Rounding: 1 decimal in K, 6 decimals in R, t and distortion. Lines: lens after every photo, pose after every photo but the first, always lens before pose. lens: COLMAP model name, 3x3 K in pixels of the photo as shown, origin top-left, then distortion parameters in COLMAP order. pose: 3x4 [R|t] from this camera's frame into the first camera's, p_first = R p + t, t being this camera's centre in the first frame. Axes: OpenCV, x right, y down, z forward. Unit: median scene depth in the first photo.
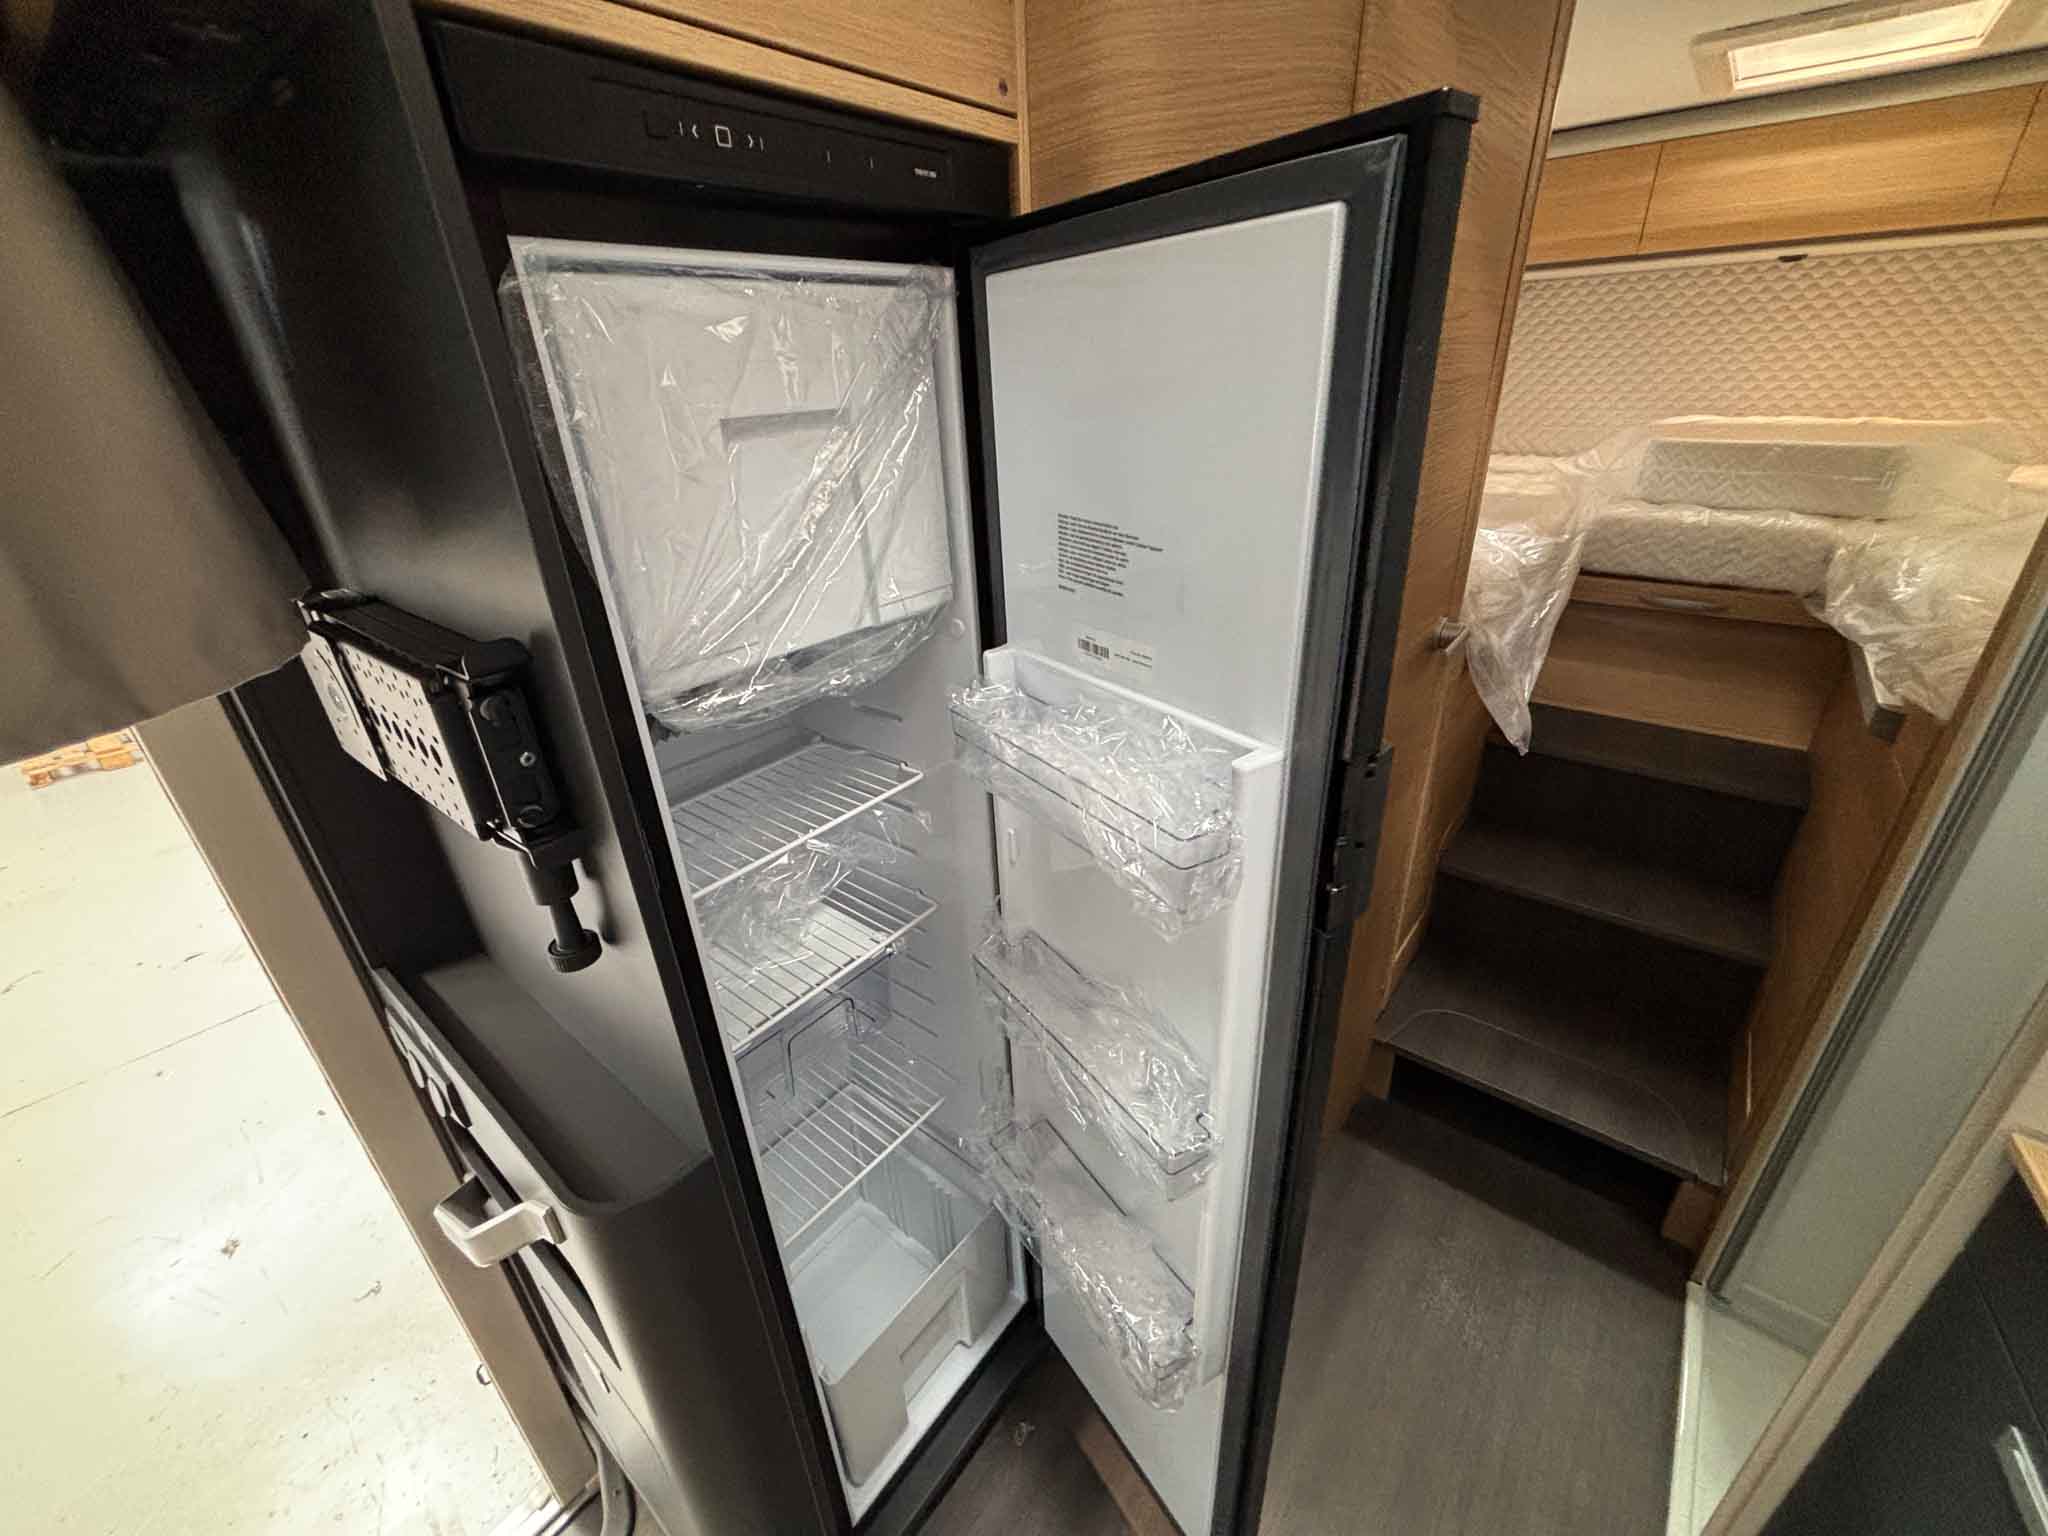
lens RADIAL K [[815.5, 0, 1017.4], [0, 815.5, 757.8], [0, 0, 1]] dist [-0.001838, -0.000219]
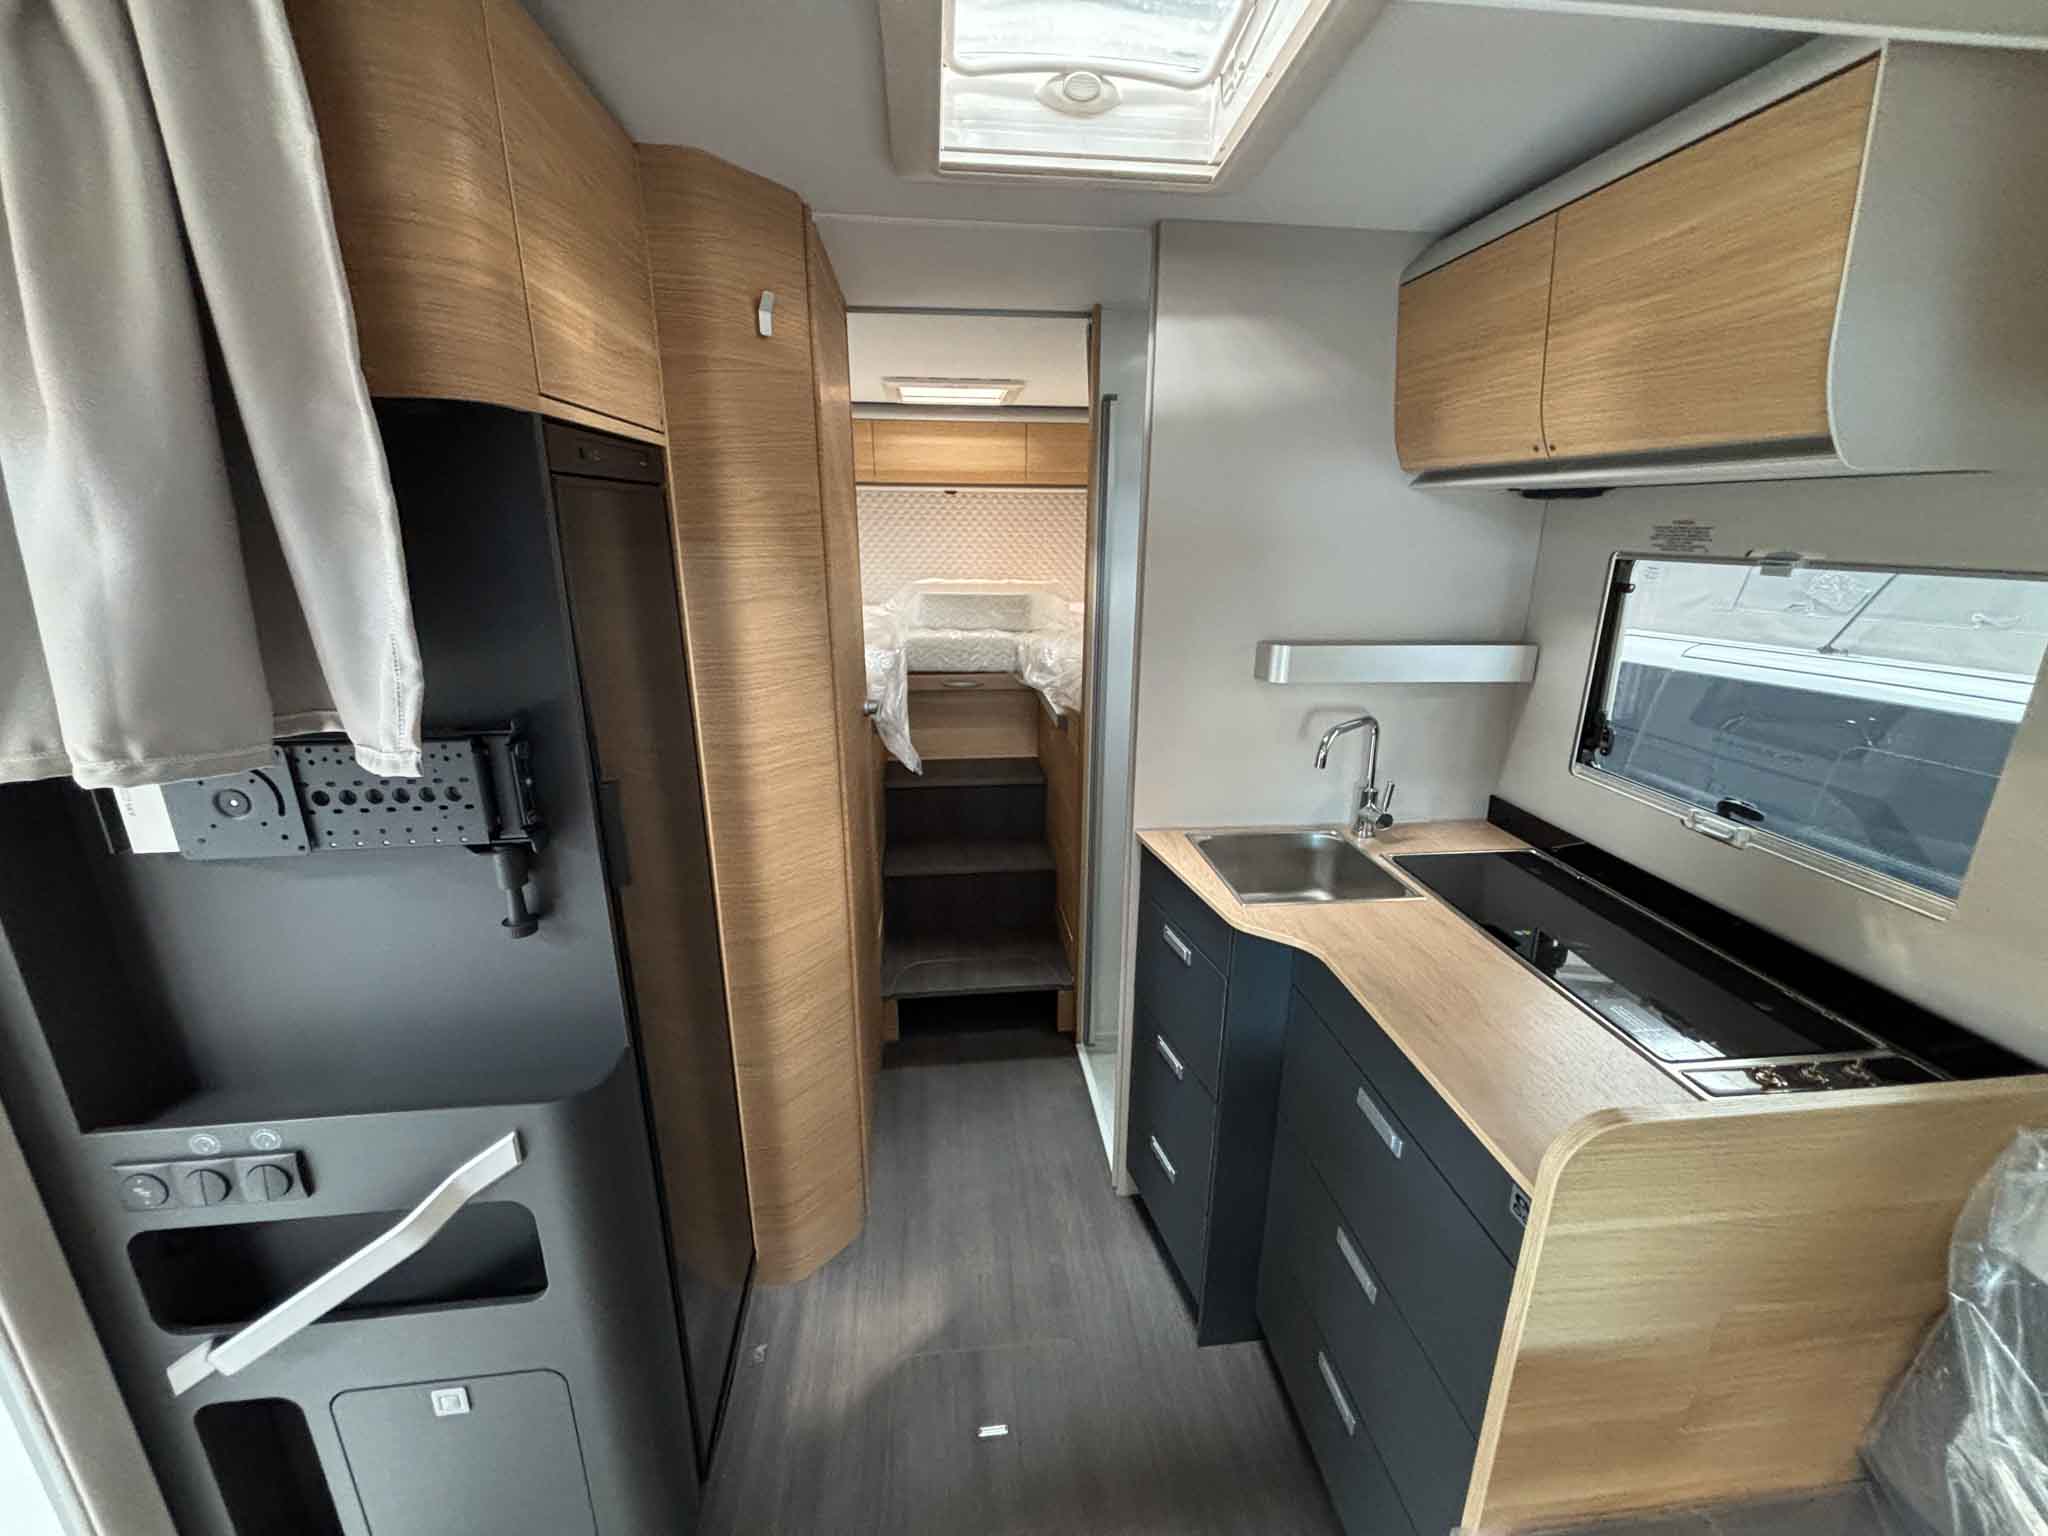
lens RADIAL K [[815.5, 0, 1017.4], [0, 815.5, 757.8], [0, 0, 1]] dist [-0.001838, -0.000219]
pose [[0.702635, -0.153092, 0.694886, -0.312088], [0.274740, 0.959218, -0.066476, 0.103011], [-0.656370, 0.237622, 0.716040, -0.258532]]
